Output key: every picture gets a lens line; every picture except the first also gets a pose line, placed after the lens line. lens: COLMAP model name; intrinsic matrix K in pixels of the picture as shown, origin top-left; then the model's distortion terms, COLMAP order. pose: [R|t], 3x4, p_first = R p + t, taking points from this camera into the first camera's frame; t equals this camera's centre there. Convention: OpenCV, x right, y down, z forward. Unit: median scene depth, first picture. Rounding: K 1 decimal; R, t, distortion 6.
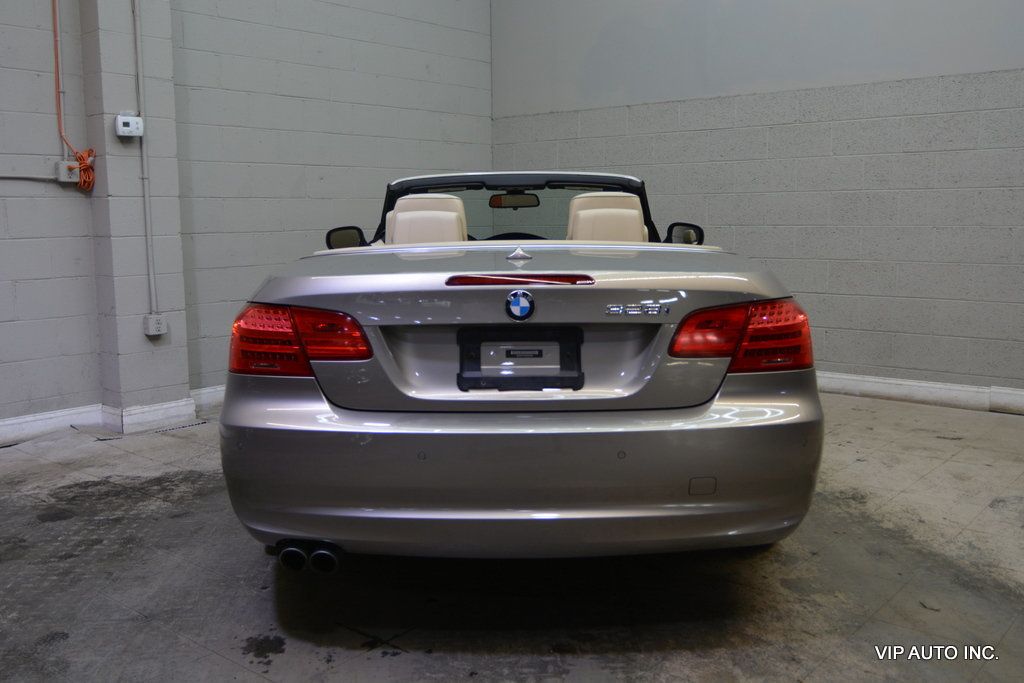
lens RADIAL K [[940.4, 0, 508.3], [0, 940.4, 341.2], [0, 0, 1]] dist [-0.025782, 0.014243]
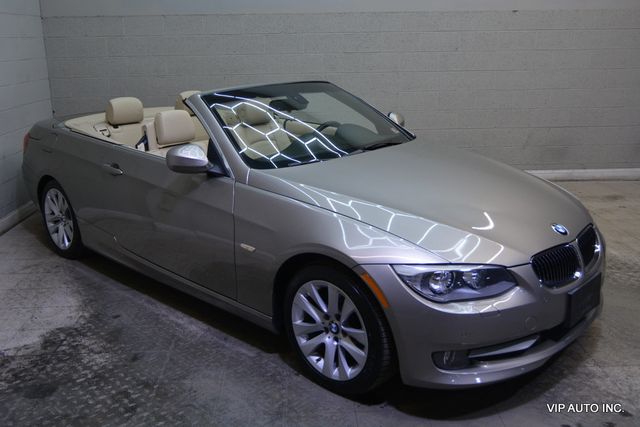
lens RADIAL K [[622.6, 0, 318.7], [0, 622.6, 214.4], [0, 0, 1]] dist [-0.019974, 0.010520]
pose [[0.740618, -0.181843, 0.646852, -0.526426], [0.096335, 0.981474, 0.165613, -0.109907], [-0.664985, -0.060341, 0.744415, 0.114268]]
